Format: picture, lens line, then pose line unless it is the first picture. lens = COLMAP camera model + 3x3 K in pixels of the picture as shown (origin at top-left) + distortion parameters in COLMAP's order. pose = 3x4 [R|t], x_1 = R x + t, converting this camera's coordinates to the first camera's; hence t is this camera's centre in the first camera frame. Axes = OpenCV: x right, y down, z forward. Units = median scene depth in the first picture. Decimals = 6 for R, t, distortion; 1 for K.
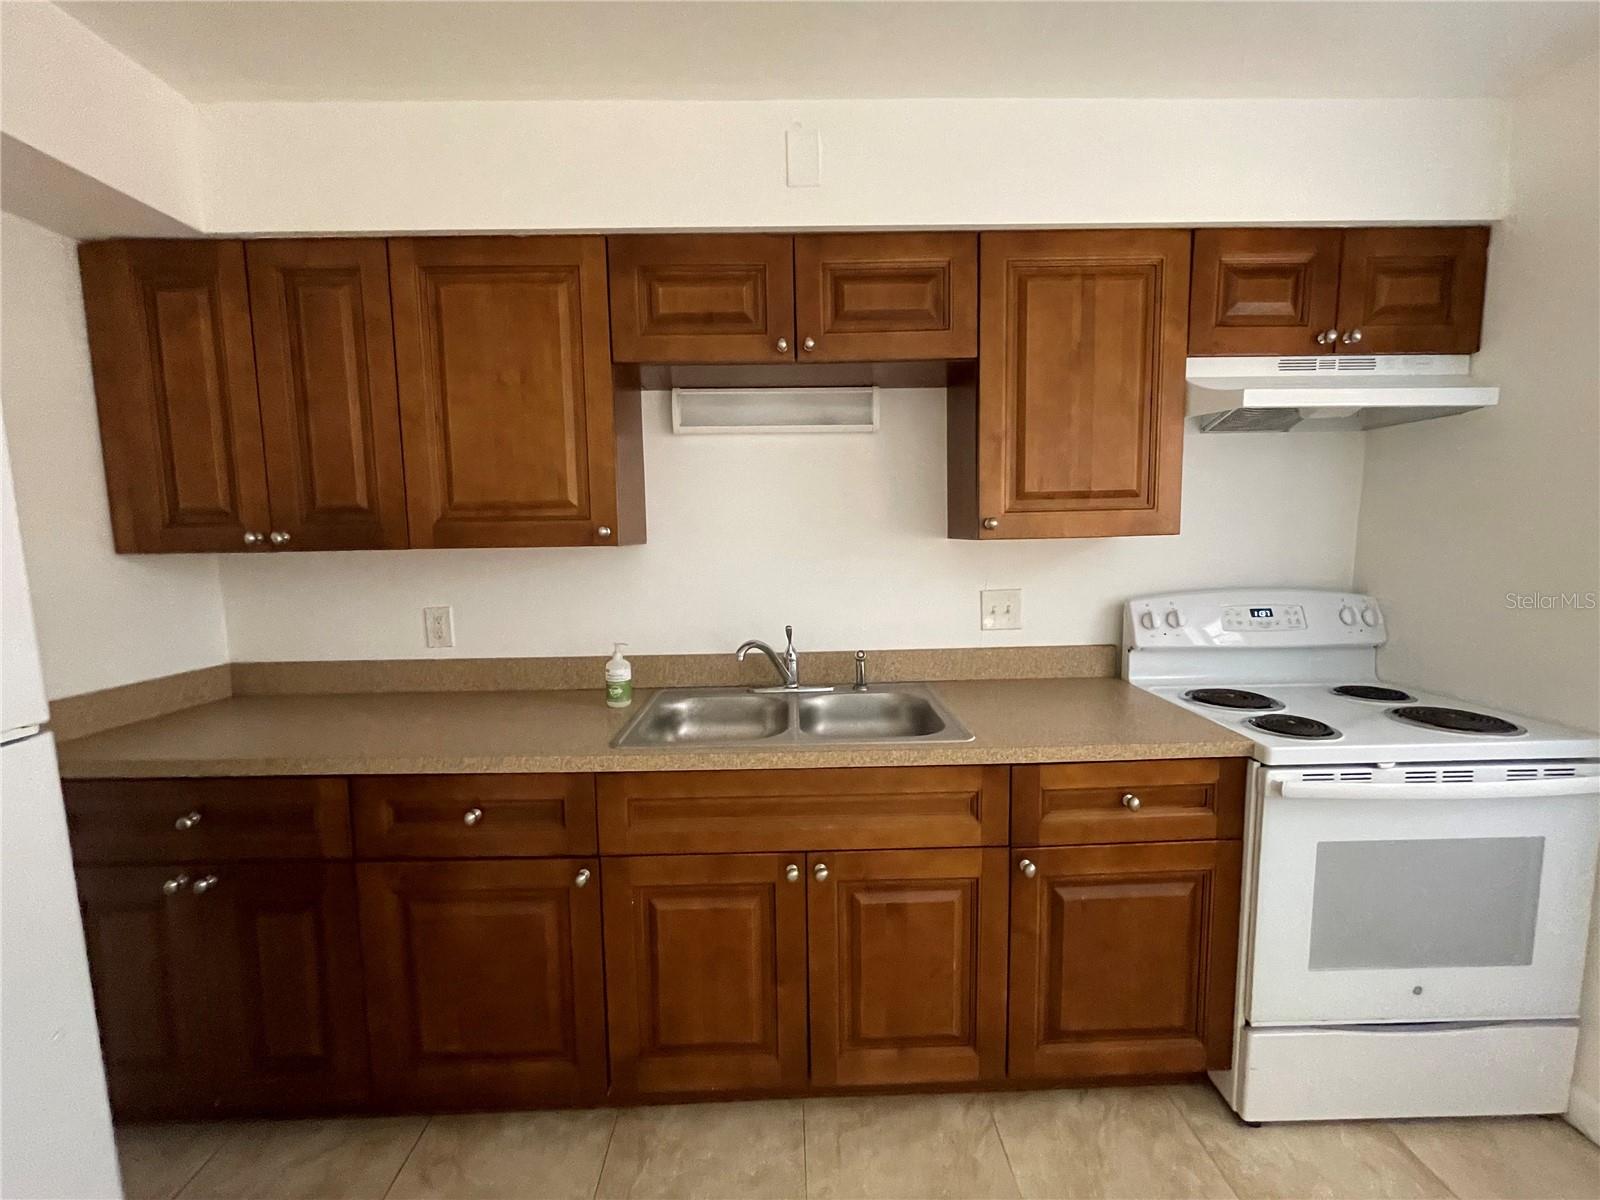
lens RADIAL K [[652.9, 0, 800.6], [0, 652.9, 599.2], [0, 0, 1]] dist [-0.000638, -0.001063]
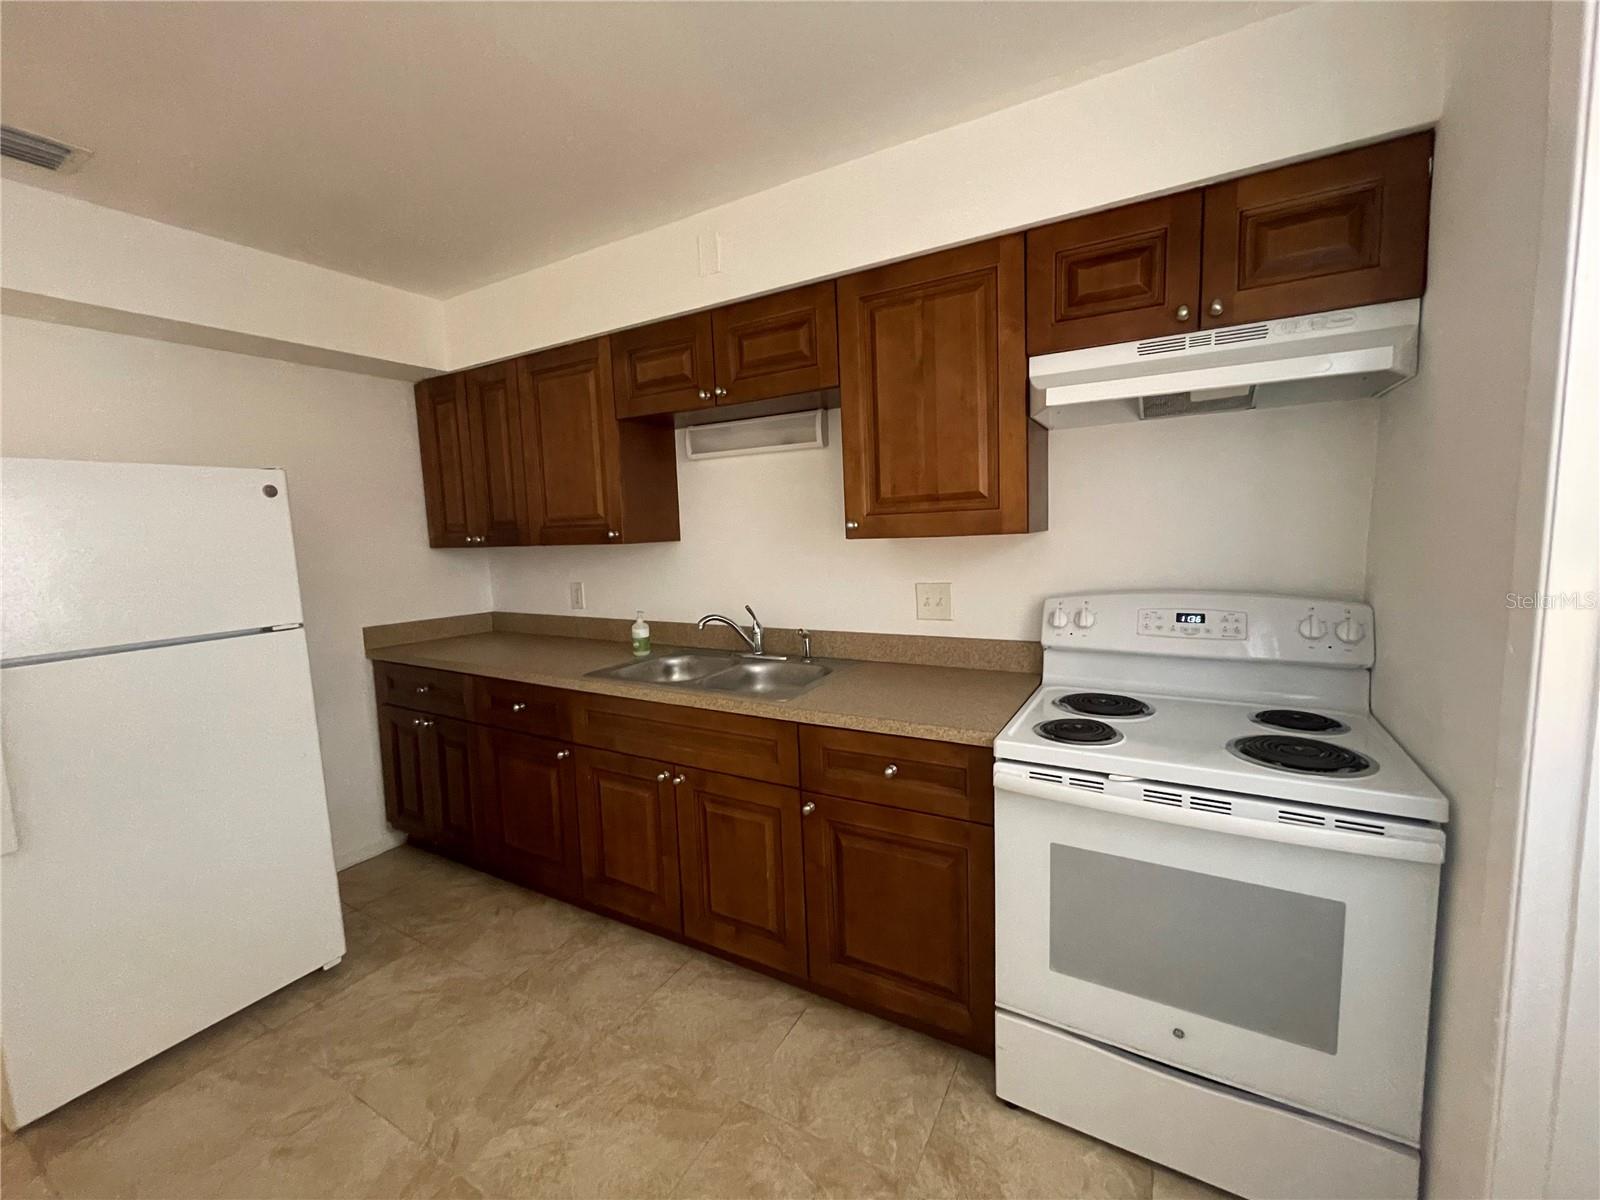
lens RADIAL K [[652.9, 0, 800.9], [0, 652.9, 598.6], [0, 0, 1]] dist [-0.000638, -0.001063]
pose [[0.855203, 0.044479, -0.516382, 0.856770], [-0.033493, 0.998971, 0.030579, -0.018259], [0.517211, -0.008856, 0.855812, -0.049455]]
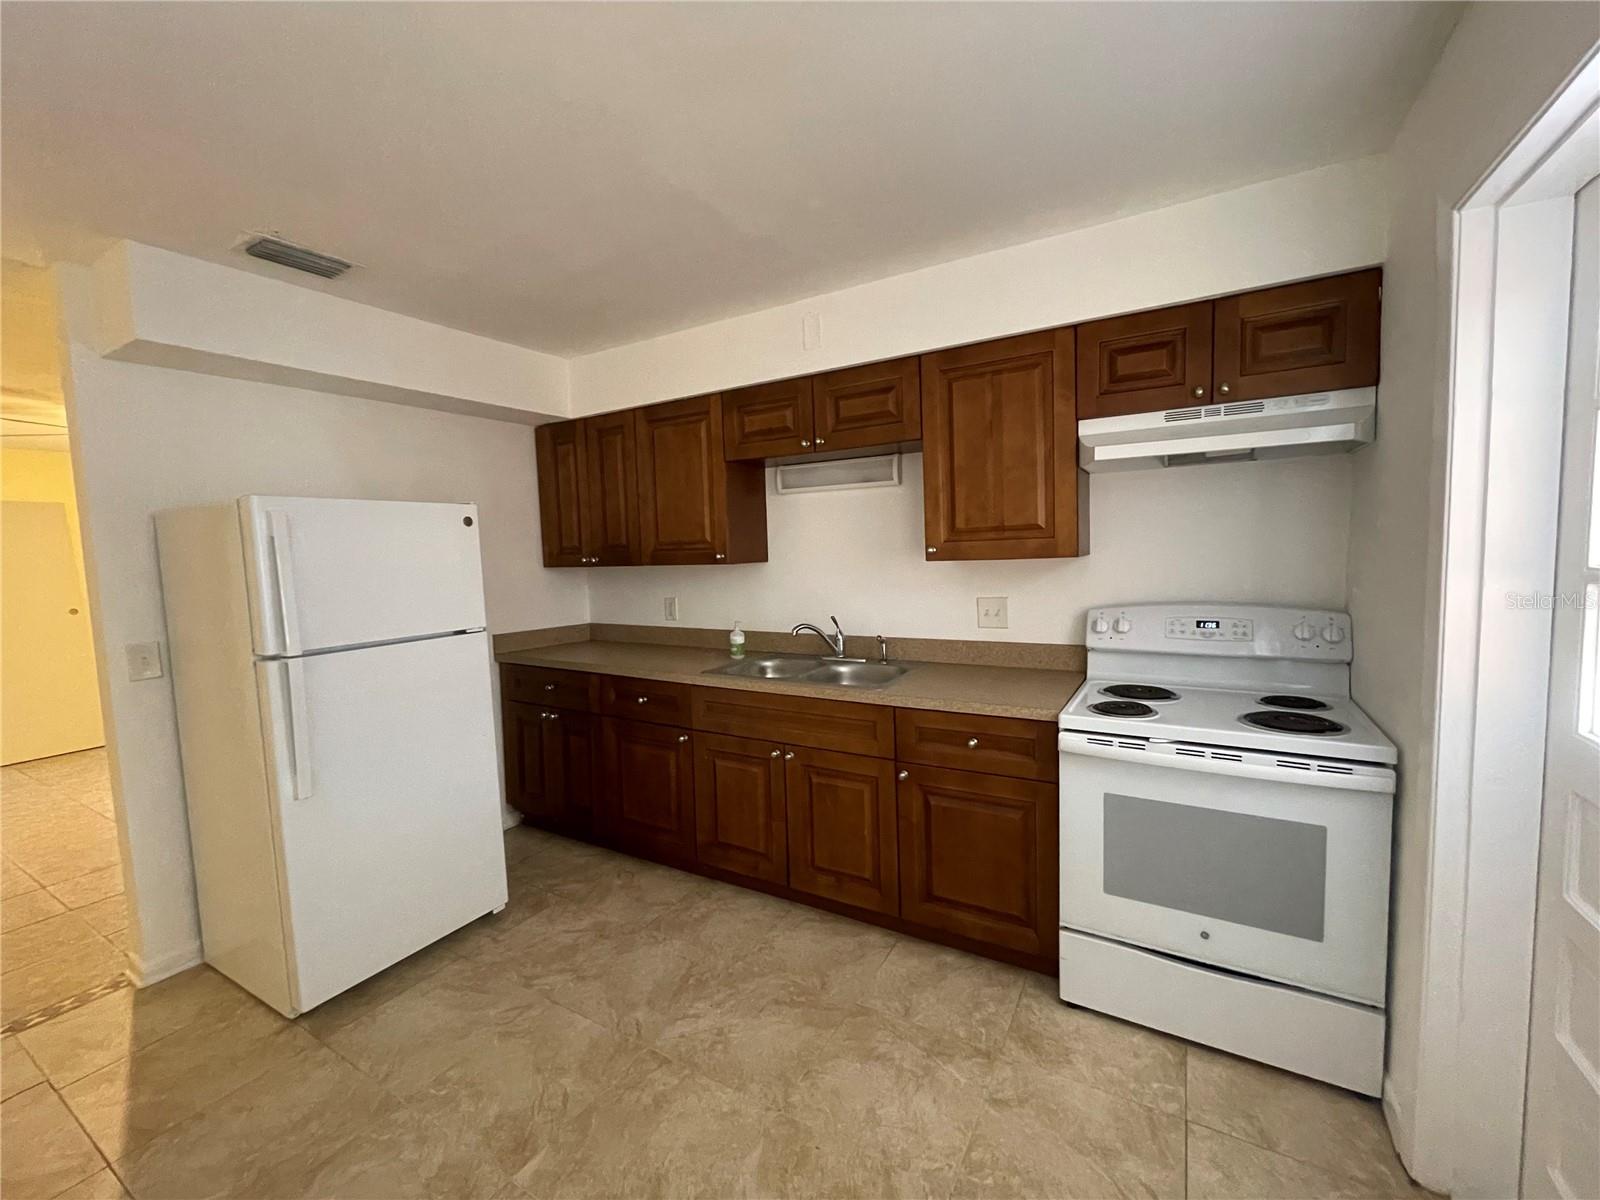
lens RADIAL K [[652.9, 0, 800.8], [0, 652.9, 599.1], [0, 0, 1]] dist [-0.000638, -0.001063]
pose [[0.848578, 0.031565, -0.528127, 0.848632], [-0.037283, 0.999305, -0.000179, 0.004135], [0.527754, 0.019842, 0.849165, -0.399290]]
